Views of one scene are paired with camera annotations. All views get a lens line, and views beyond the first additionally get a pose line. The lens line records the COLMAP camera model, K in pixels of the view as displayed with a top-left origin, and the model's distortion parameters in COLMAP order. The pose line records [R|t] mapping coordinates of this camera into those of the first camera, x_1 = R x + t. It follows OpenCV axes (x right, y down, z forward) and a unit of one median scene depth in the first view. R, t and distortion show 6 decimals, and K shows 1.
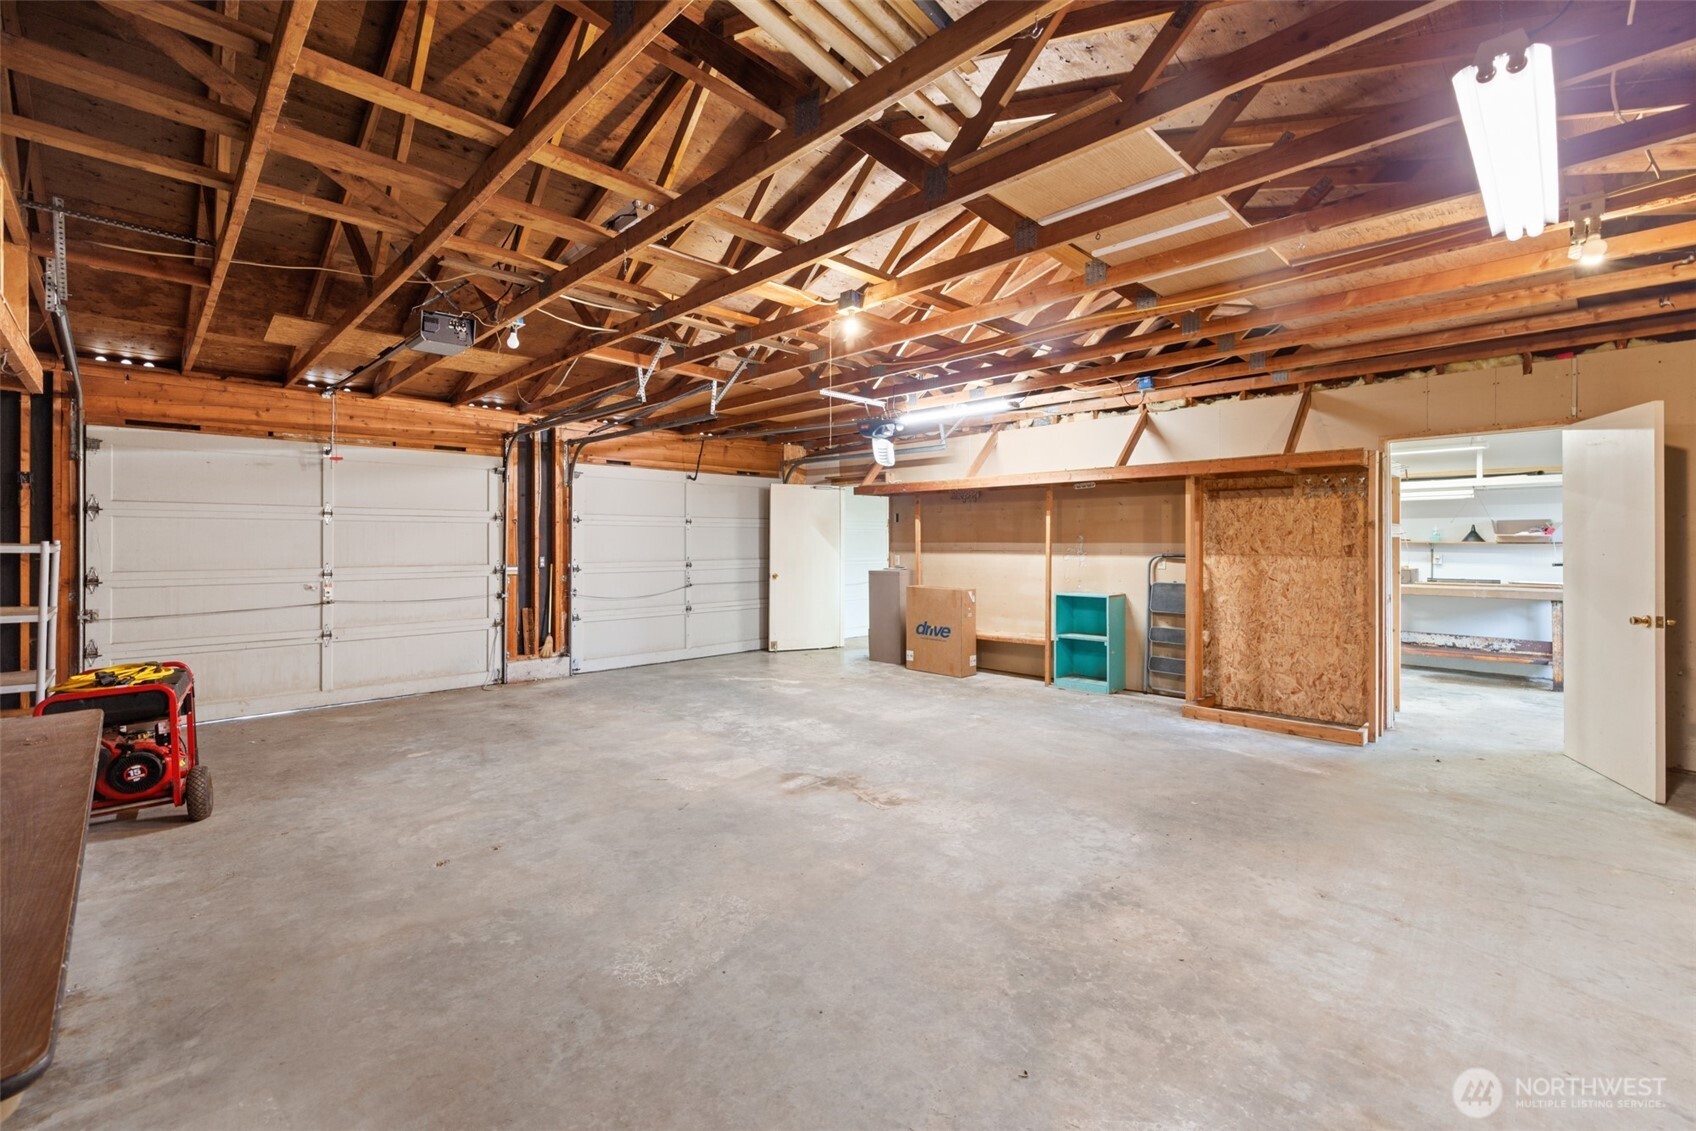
lens RADIAL K [[719.0, 0, 842.4], [0, 719.0, 548.5], [0, 0, 1]] dist [-0.000421, -0.000189]
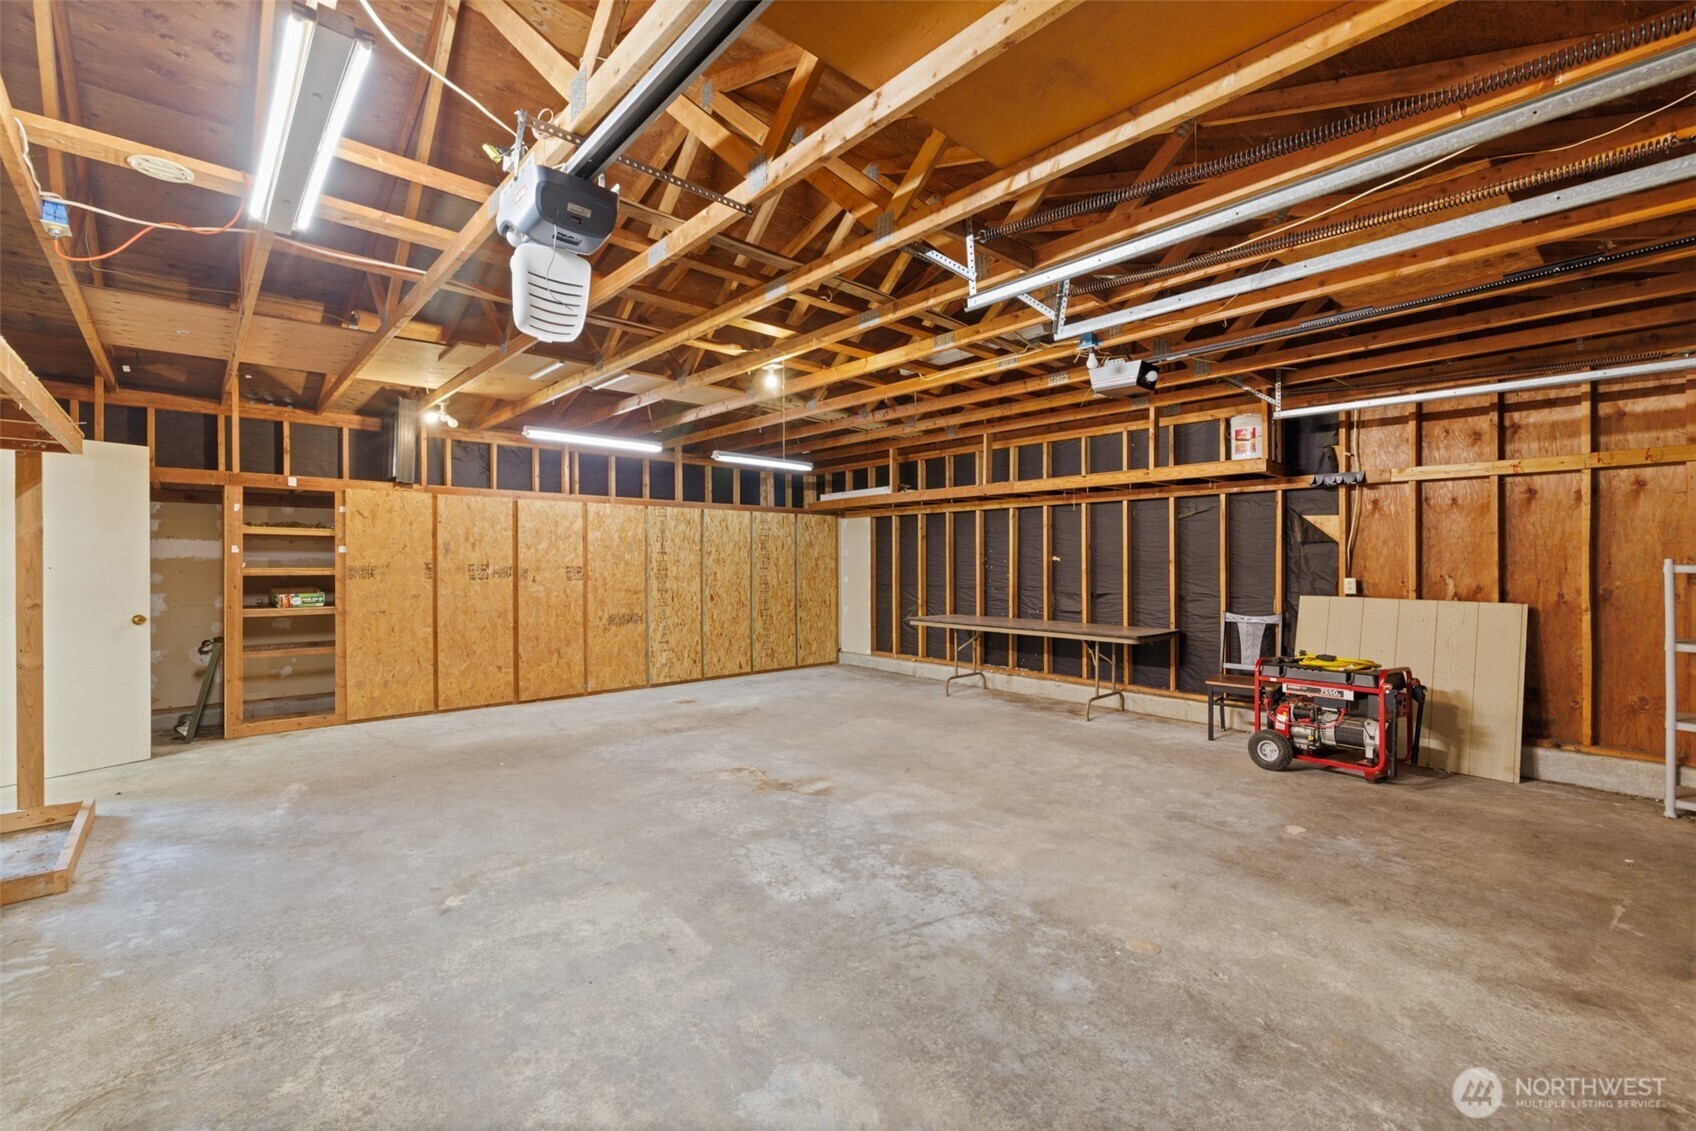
lens RADIAL K [[719.0, 0, 842.4], [0, 719.0, 548.5], [0, 0, 1]] dist [-0.000421, -0.000189]
pose [[-0.999024, -0.002814, 0.044073, -0.150753], [-0.003165, 0.999964, -0.007889, -0.014733], [-0.044050, -0.008021, -0.998997, 2.095137]]
